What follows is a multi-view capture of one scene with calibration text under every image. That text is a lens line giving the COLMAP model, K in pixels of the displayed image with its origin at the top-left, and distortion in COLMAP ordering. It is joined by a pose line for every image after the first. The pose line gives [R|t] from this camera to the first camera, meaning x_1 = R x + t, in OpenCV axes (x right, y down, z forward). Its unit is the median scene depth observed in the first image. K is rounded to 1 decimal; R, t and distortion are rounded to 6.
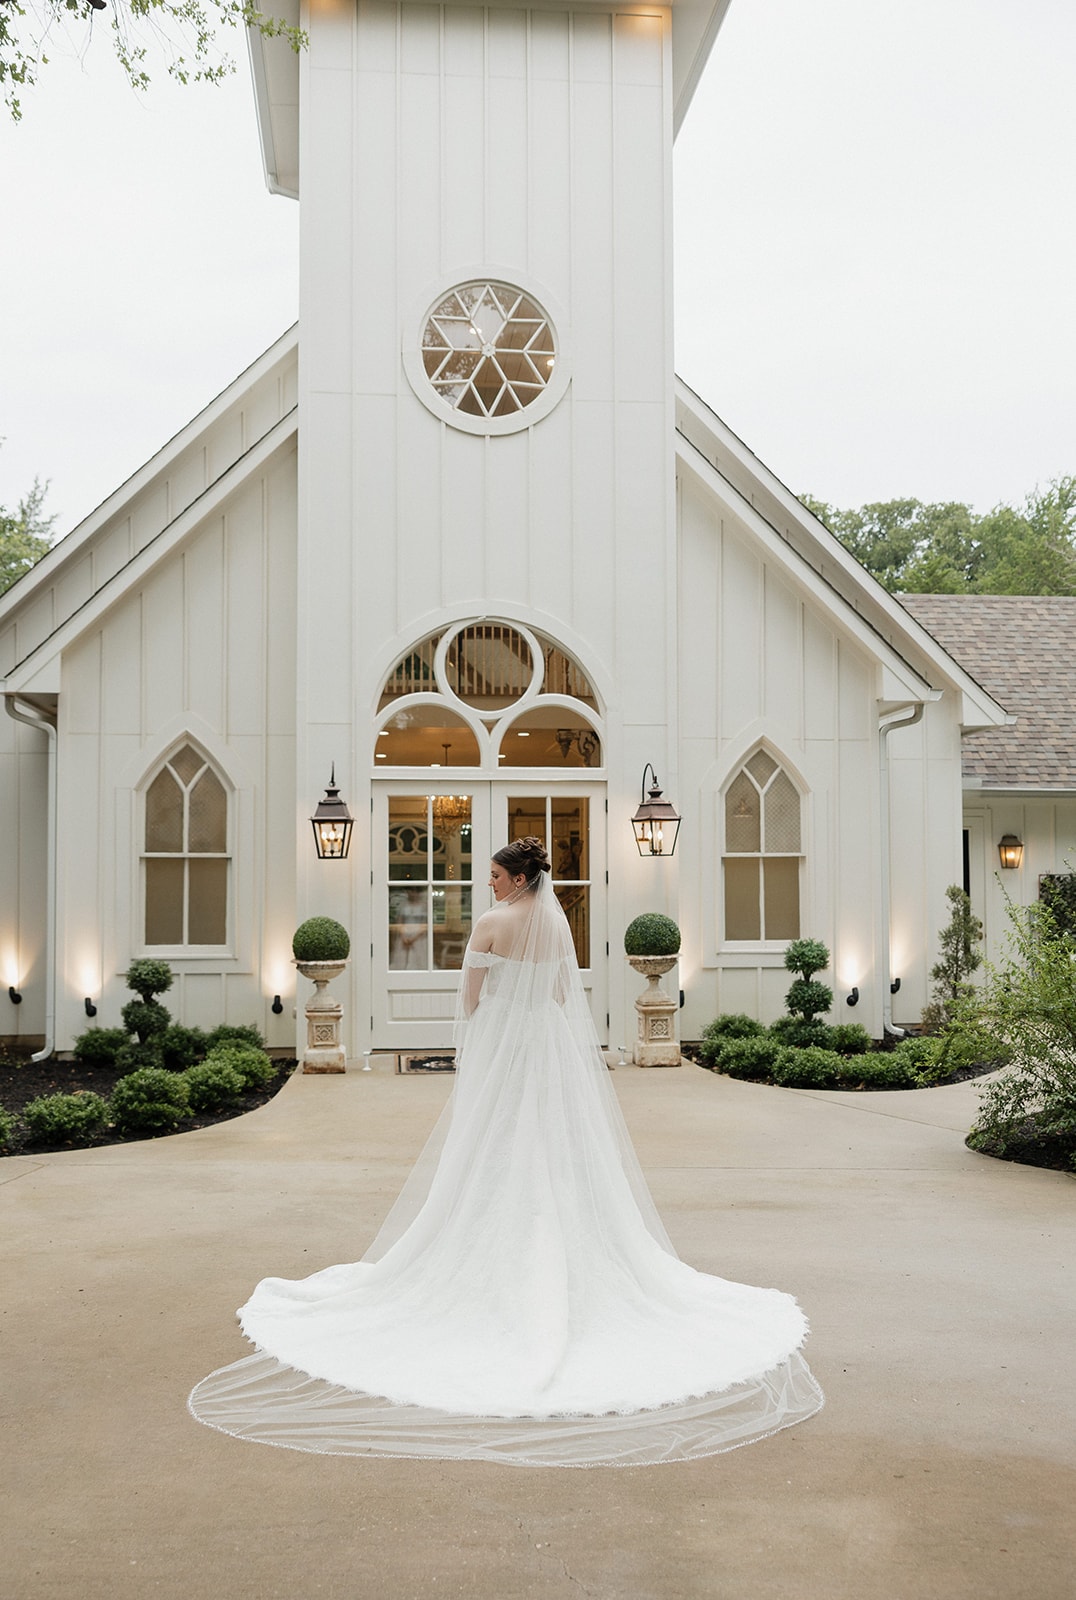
lens RADIAL K [[1350.0, 0, 536.6], [0, 1350.0, 829.1], [0, 0, 1]] dist [0.001298, 0.019203]
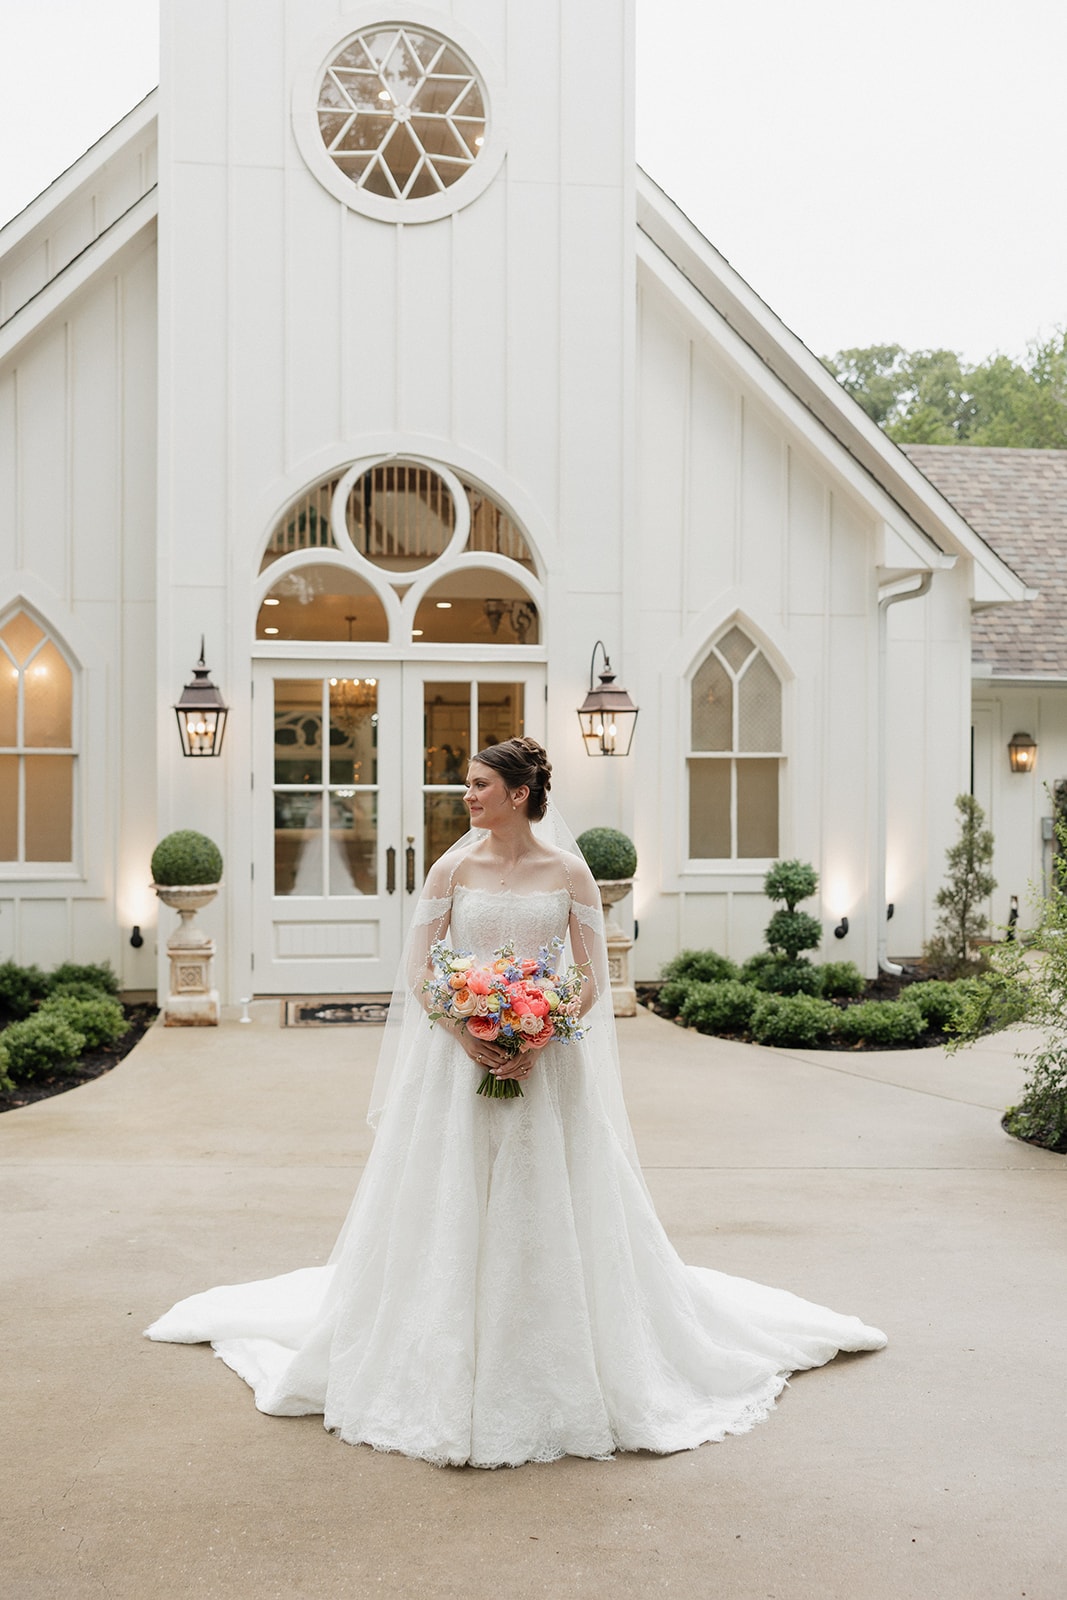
lens RADIAL K [[1563.8, 0, 519.8], [0, 1563.8, 801.0], [0, 0, 1]] dist [-0.016810, 0.000000]
pose [[0.999242, 0.005774, 0.038491, 0.000463], [-0.007737, 0.998667, 0.051029, -0.000581], [-0.038145, -0.051288, 0.997955, 0.066988]]
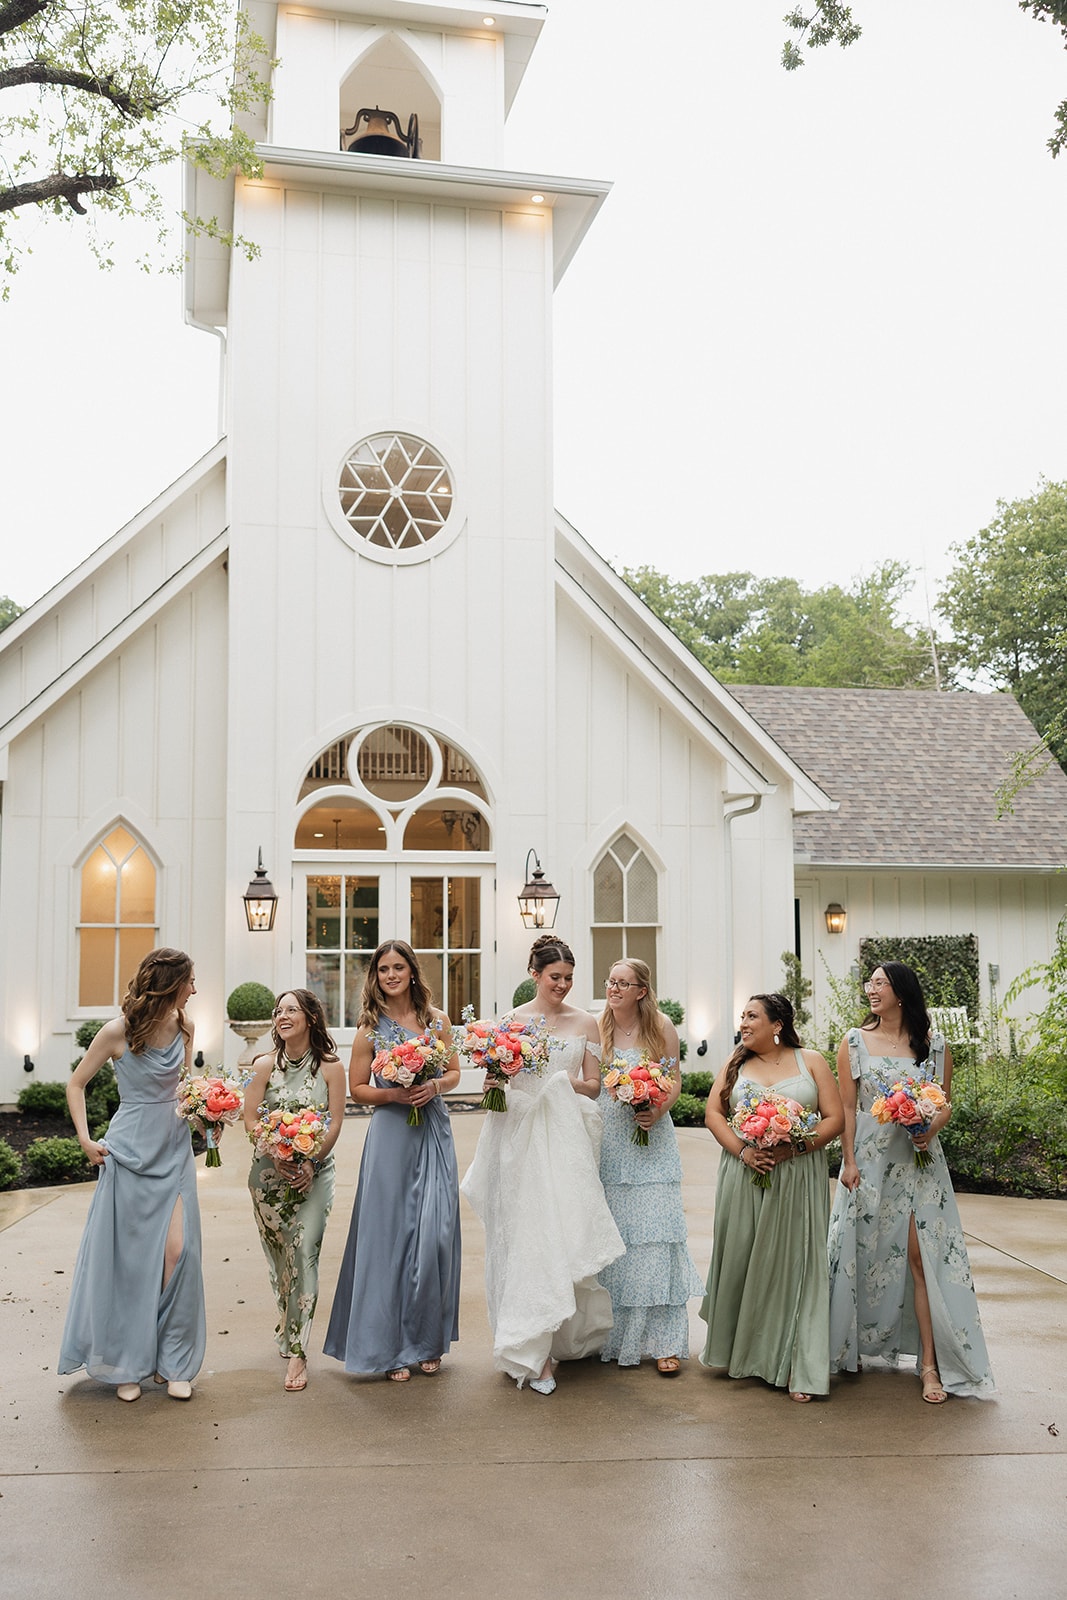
lens RADIAL K [[1297.7, 0, 524.8], [0, 1297.7, 836.3], [0, 0, 1]] dist [0.015032, 0.007101]
pose [[0.994874, 0.008616, 0.100754, -0.035434], [-0.004767, 0.999252, -0.038373, -0.015693], [-0.101010, 0.037696, 0.994171, -0.112117]]
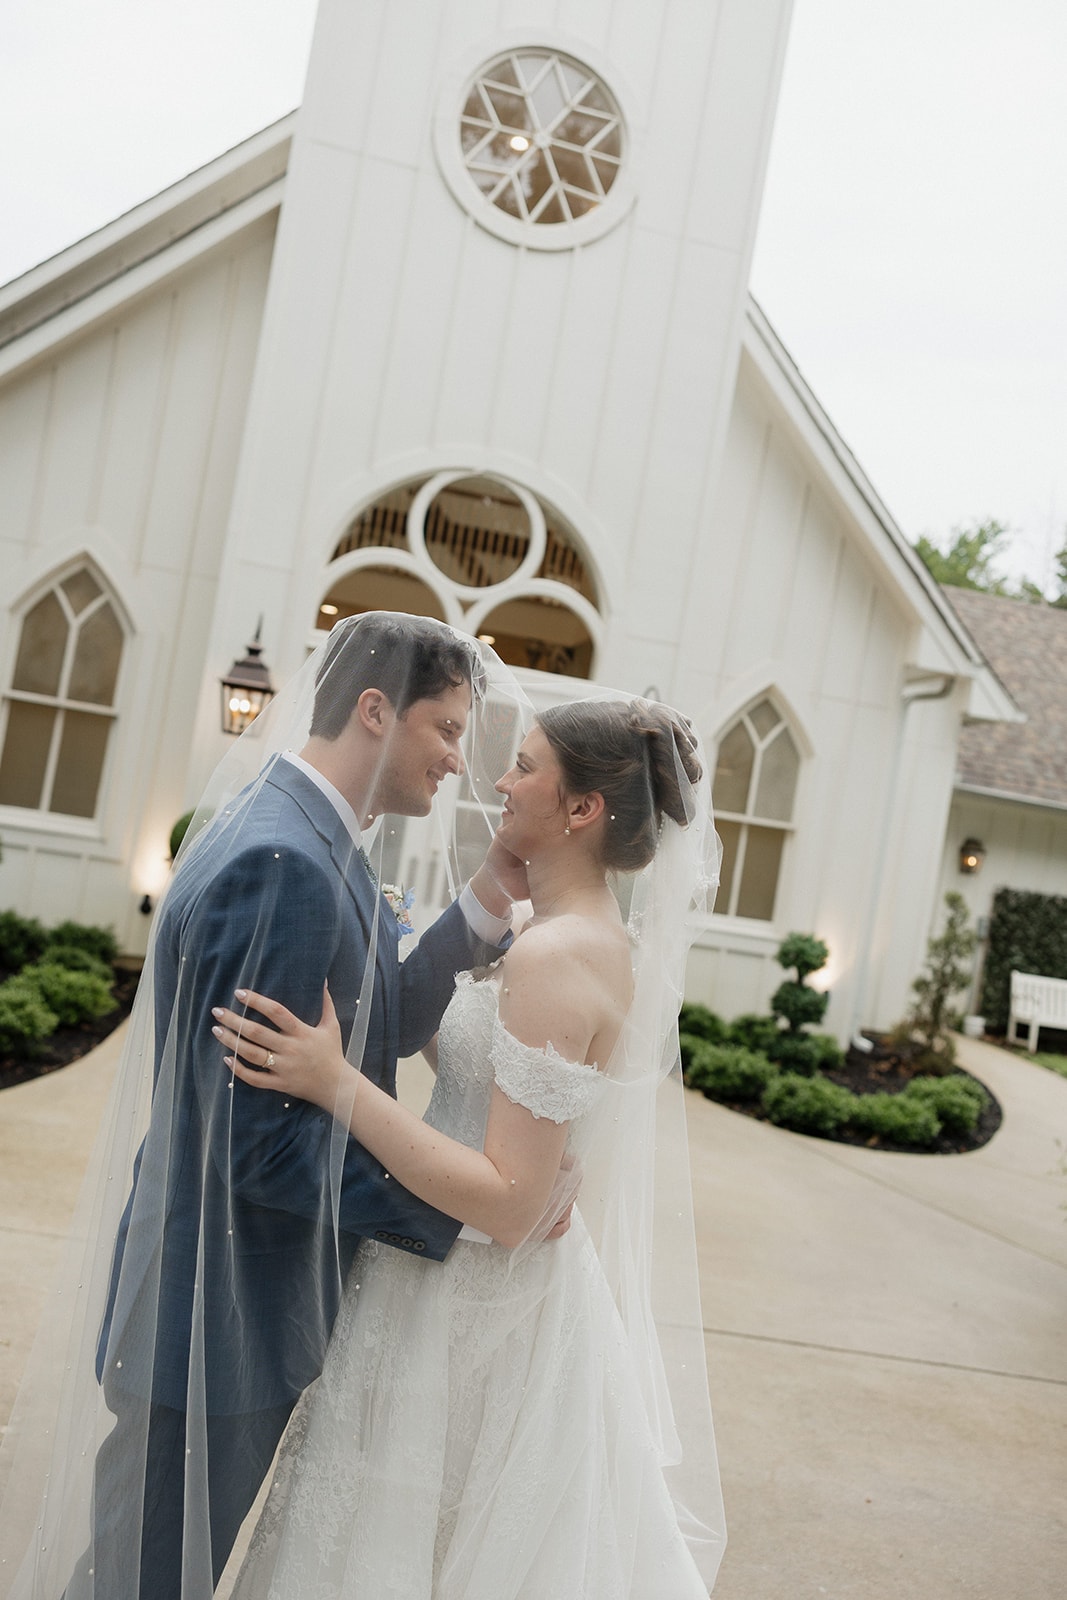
lens RADIAL K [[1279.1, 0, 545.4], [0, 1279.1, 803.7], [0, 0, 1]] dist [0.004026, 0.001232]
pose [[0.983386, 0.165276, 0.075067, -0.025517], [-0.167686, 0.985471, 0.026981, 0.010140], [-0.069517, -0.039121, 0.996813, 0.232202]]
